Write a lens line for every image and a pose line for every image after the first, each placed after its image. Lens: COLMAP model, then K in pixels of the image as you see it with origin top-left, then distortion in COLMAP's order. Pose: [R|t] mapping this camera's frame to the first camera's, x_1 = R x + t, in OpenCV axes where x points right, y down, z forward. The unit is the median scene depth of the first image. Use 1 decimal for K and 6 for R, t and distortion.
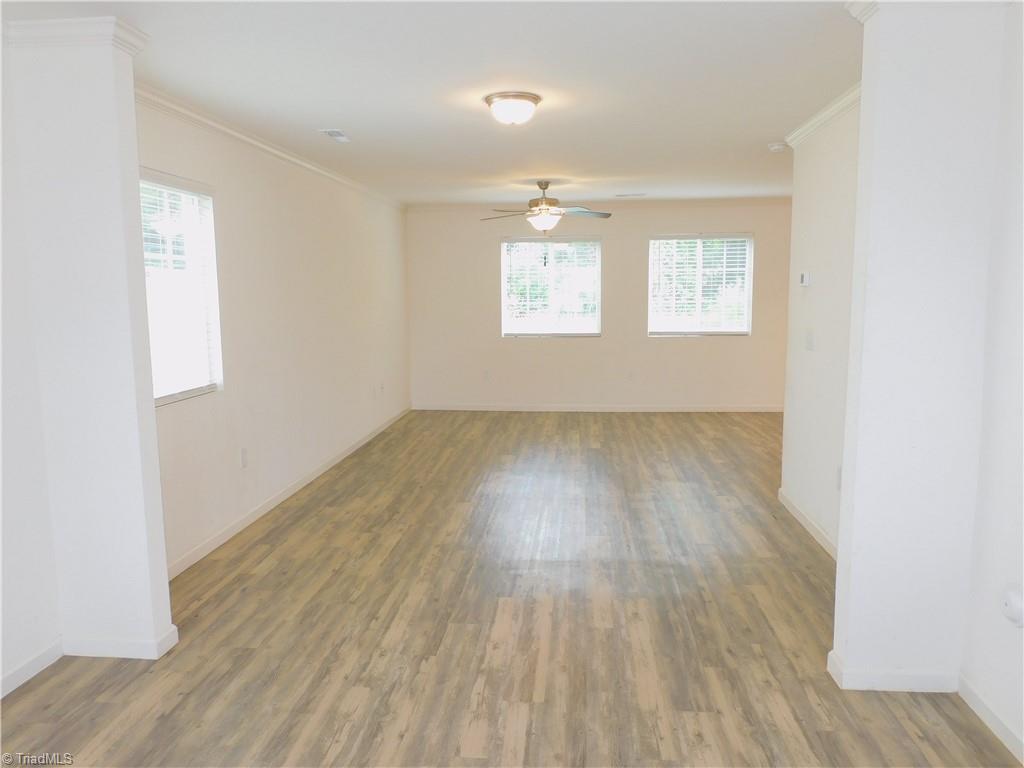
lens RADIAL K [[727.3, 0, 512.3], [0, 727.3, 383.5], [0, 0, 1]] dist [-0.010117, -0.009423]
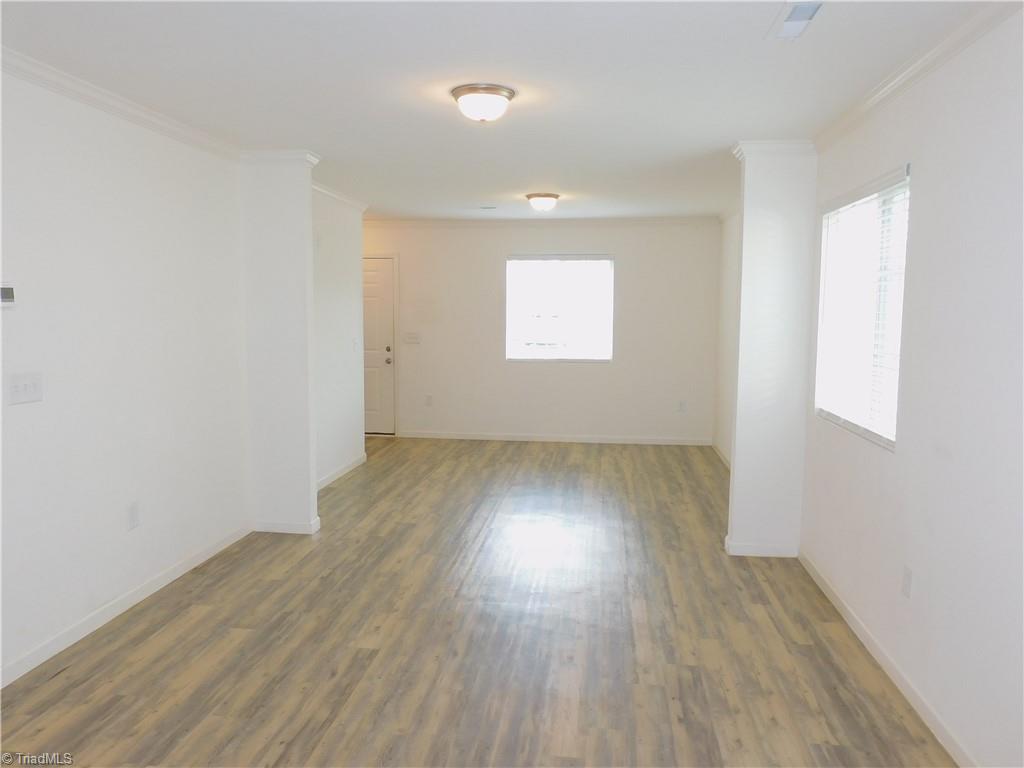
lens RADIAL K [[727.3, 0, 510.1], [0, 727.3, 382.2], [0, 0, 1]] dist [-0.010117, -0.009423]
pose [[-0.999546, -0.002653, 0.030021, -0.054242], [0.004186, 0.974246, 0.225451, -0.233969], [-0.029846, 0.225474, -0.973792, 1.795347]]
